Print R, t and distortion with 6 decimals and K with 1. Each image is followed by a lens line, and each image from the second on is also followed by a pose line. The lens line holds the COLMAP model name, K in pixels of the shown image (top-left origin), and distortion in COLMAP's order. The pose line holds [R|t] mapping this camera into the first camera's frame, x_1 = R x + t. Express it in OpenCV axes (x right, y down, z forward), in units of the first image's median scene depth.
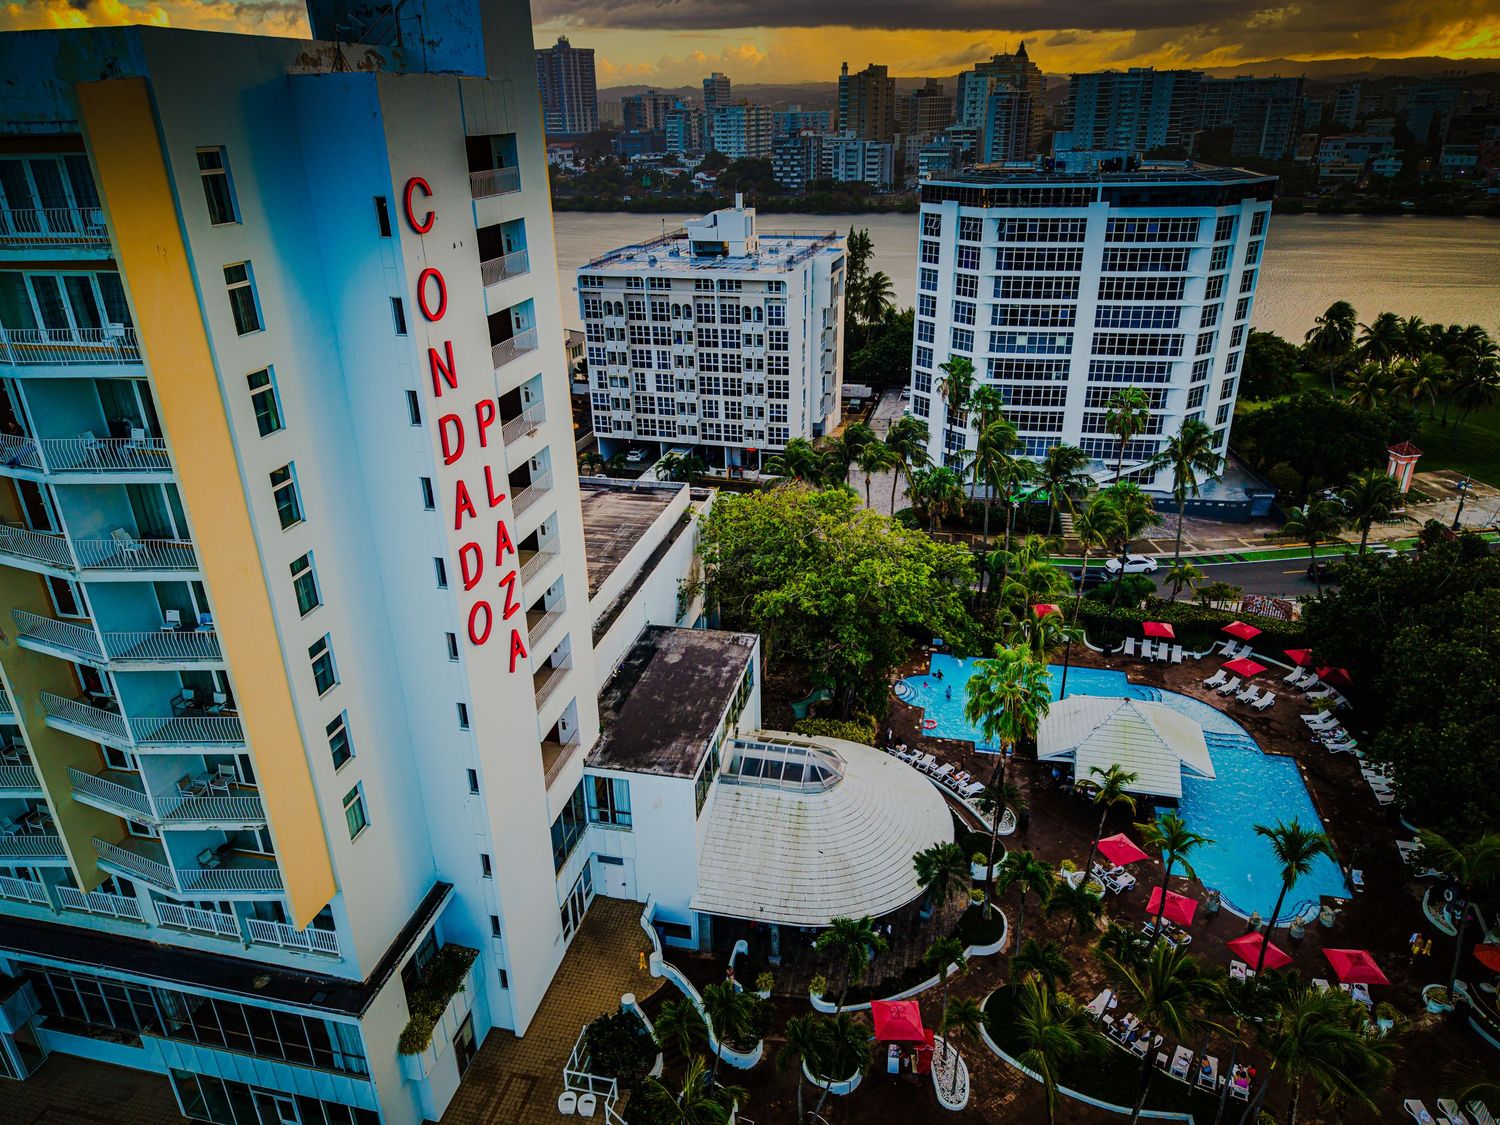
lens RADIAL K [[1011.0, 0, 734.7], [0, 1011.0, 558.0], [0, 0, 1]] dist [0.006965, -0.001615]
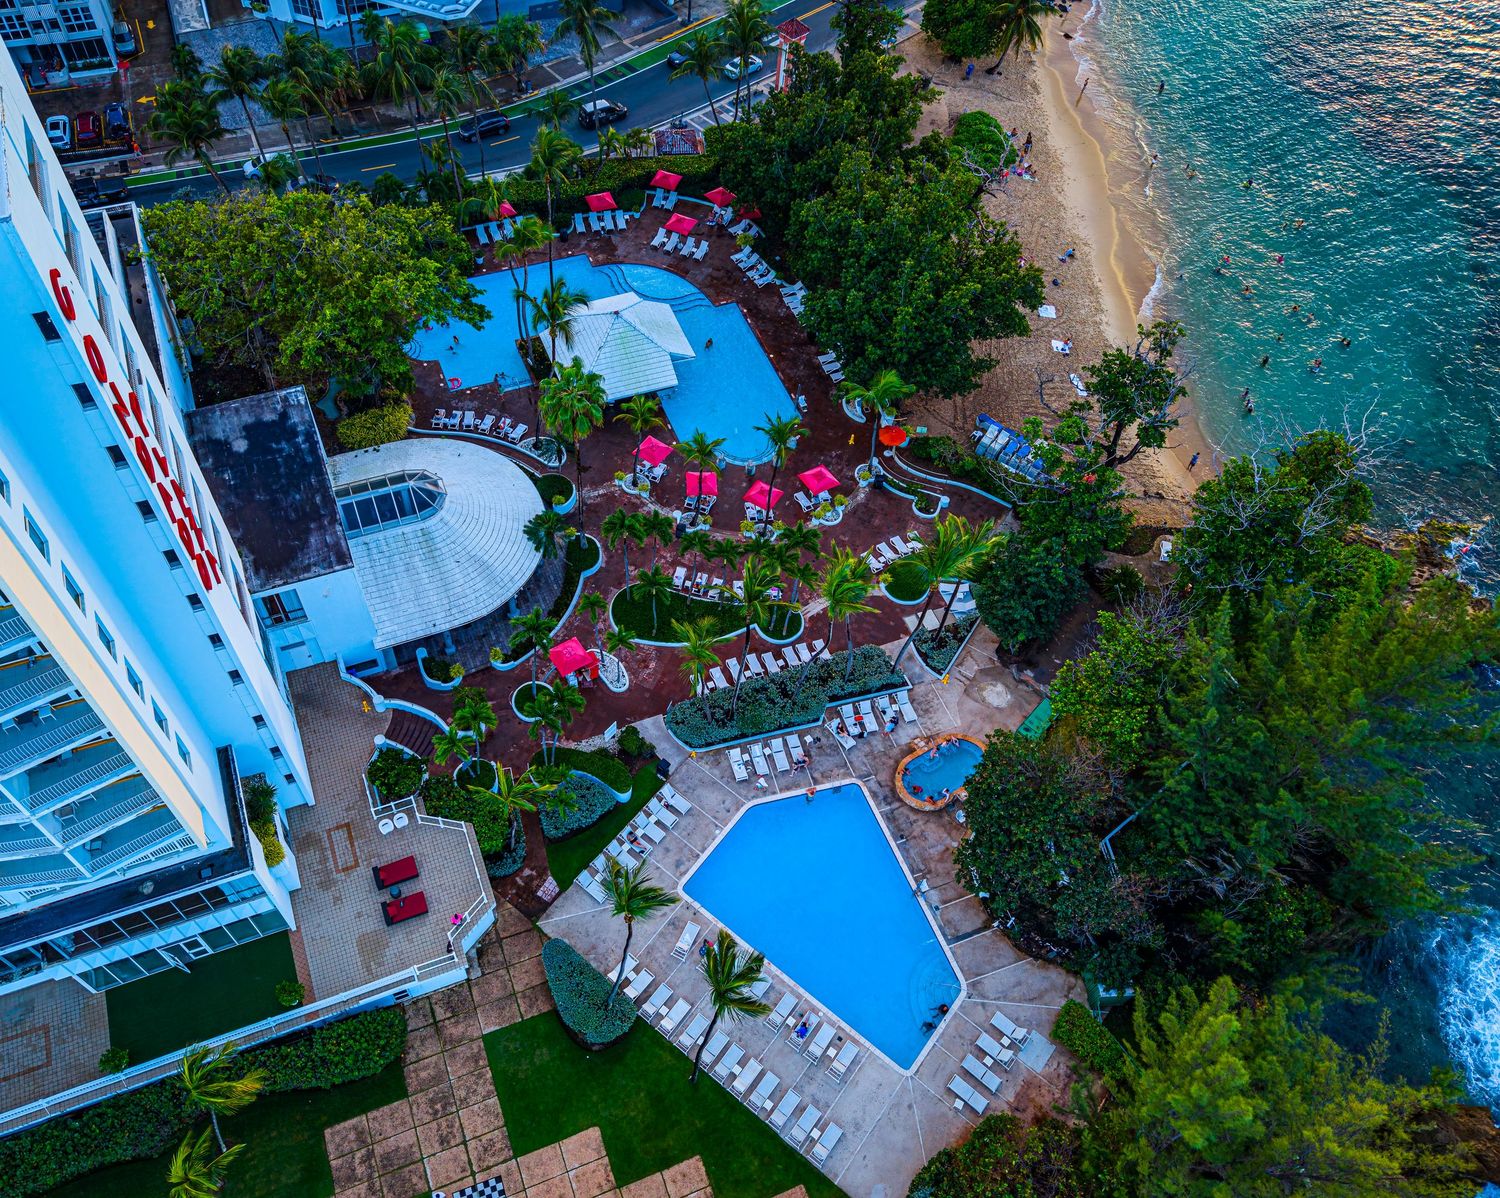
lens RADIAL K [[1169.5, 0, 697.0], [0, 1169.5, 601.3], [0, 0, 1]] dist [0.003003, -0.002576]
pose [[0.818703, -0.434003, 0.375989, -0.174079], [0.176918, 0.813582, 0.553881, -0.303063], [-0.546284, -0.386945, 0.742865, -0.160149]]
